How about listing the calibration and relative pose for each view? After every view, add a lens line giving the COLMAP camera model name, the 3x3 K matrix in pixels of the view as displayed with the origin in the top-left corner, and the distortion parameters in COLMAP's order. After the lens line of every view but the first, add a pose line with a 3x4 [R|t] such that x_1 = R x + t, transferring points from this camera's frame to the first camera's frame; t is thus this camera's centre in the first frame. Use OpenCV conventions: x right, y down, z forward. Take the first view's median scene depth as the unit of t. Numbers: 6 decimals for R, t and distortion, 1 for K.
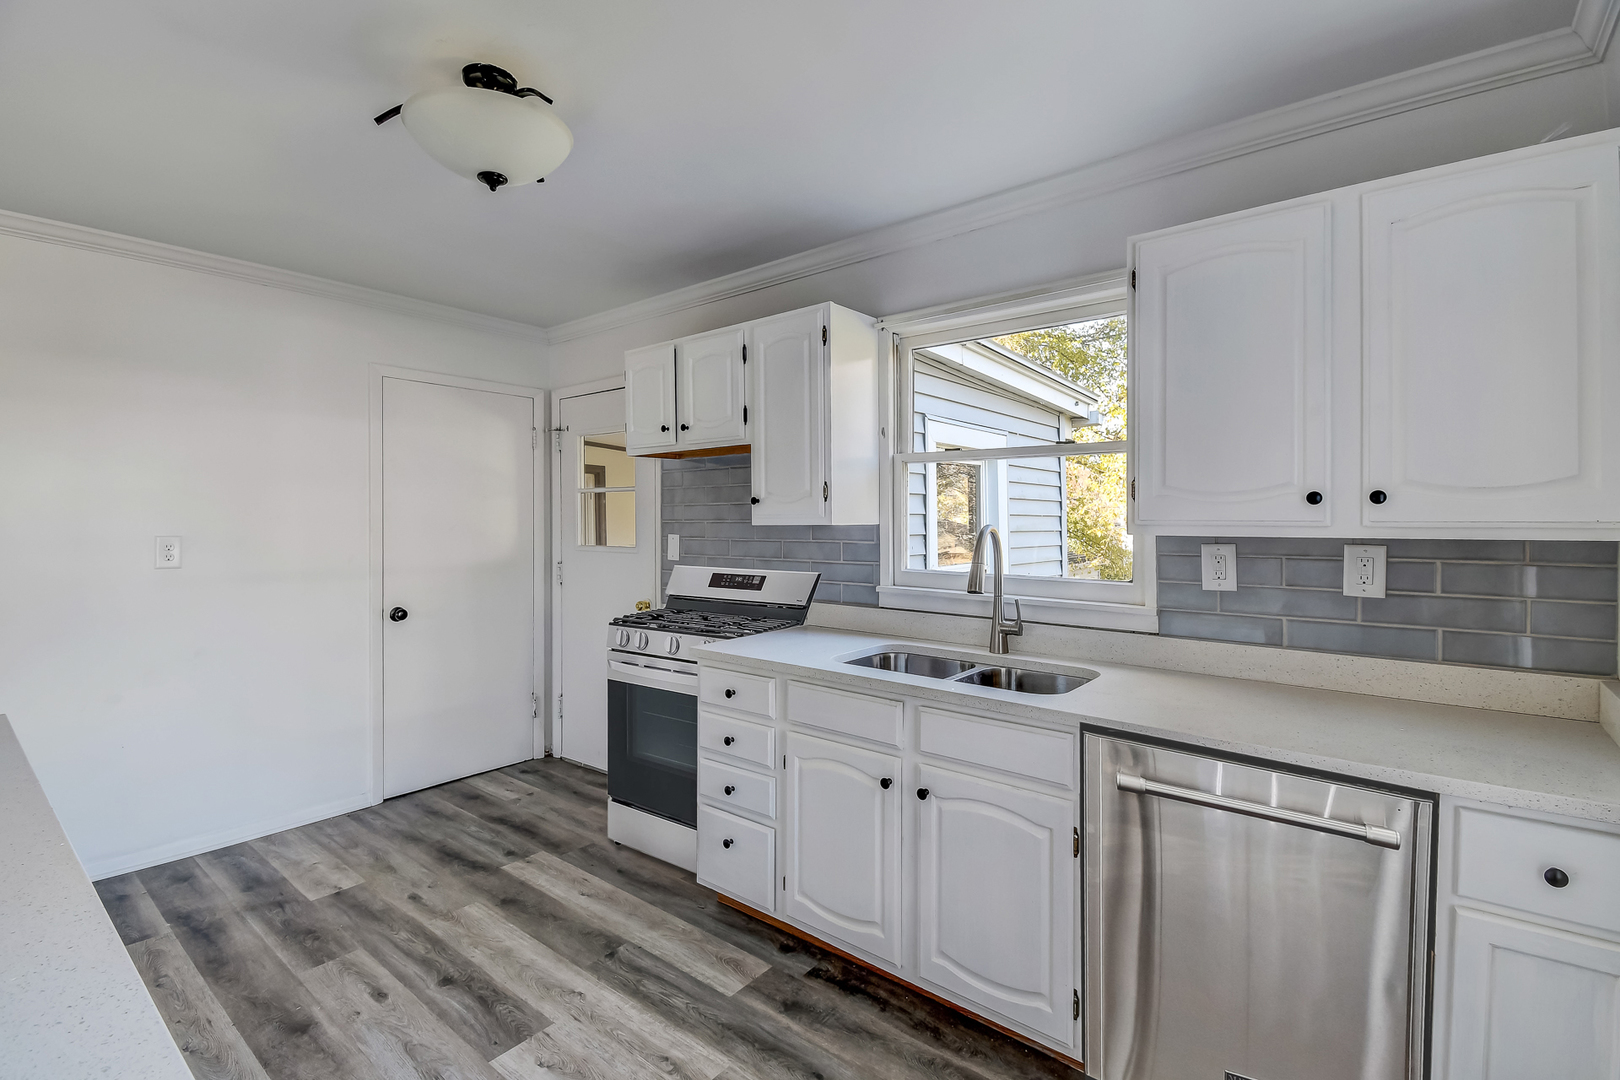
lens RADIAL K [[733.1, 0, 812.8], [0, 733.1, 519.7], [0, 0, 1]] dist [0.032902, -0.023342]
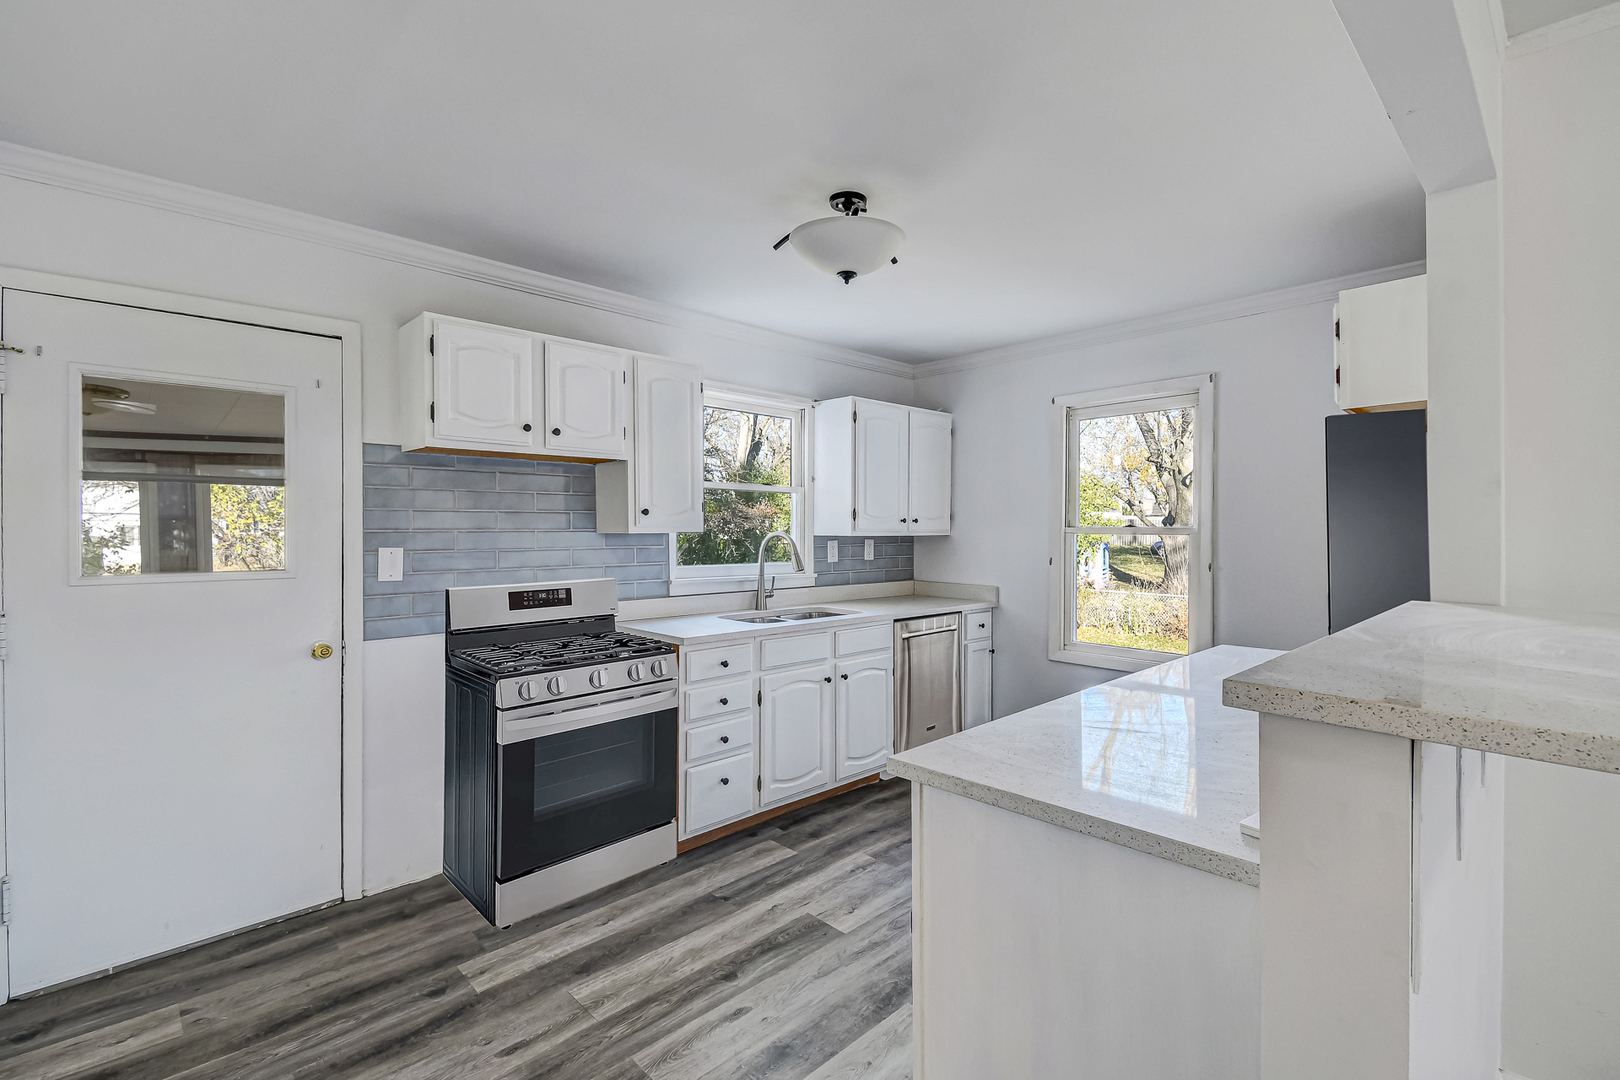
lens RADIAL K [[733.1, 0, 812.8], [0, 733.1, 519.7], [0, 0, 1]] dist [0.032902, -0.023342]
pose [[0.118164, 0.019382, 0.992805, -1.409333], [0.006748, 0.999771, -0.020321, 0.013693], [-0.992971, 0.009100, 0.118006, 0.711879]]
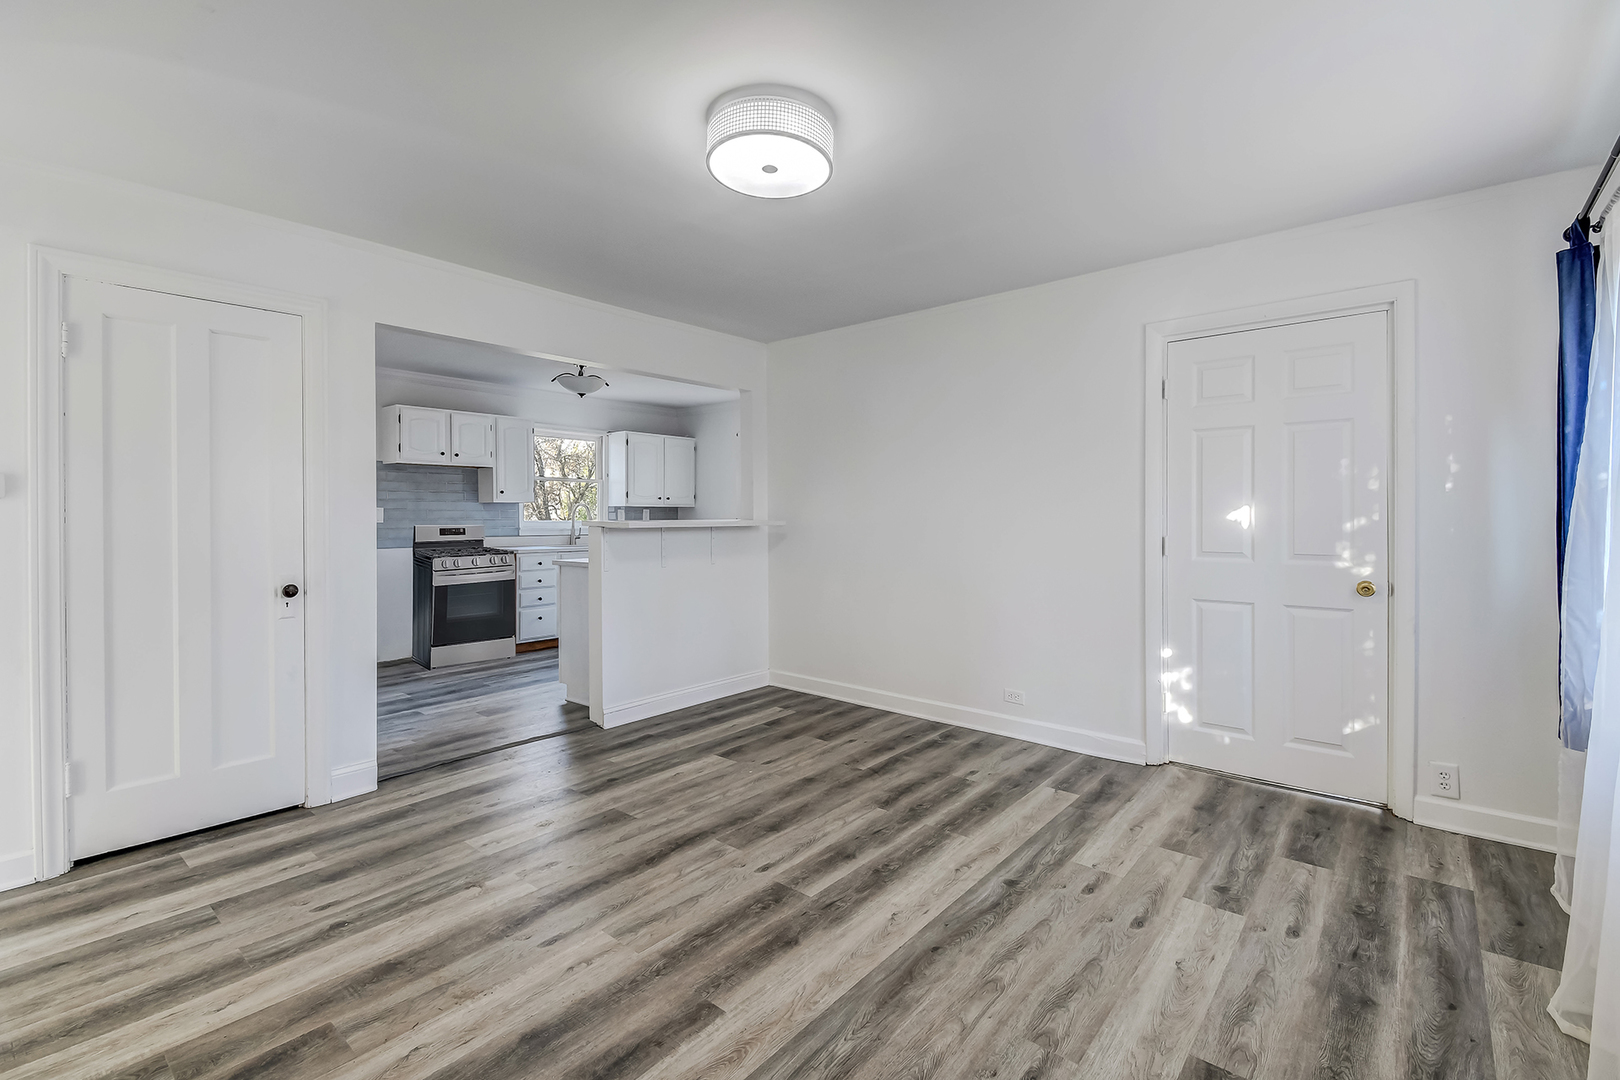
lens RADIAL K [[733.1, 0, 812.8], [0, 733.1, 519.7], [0, 0, 1]] dist [0.032902, -0.023342]
pose [[0.009420, -0.000593, 0.999955, -2.849928], [0.006089, 0.999981, 0.000535, 0.077674], [-0.999937, 0.006084, 0.009423, -0.005656]]
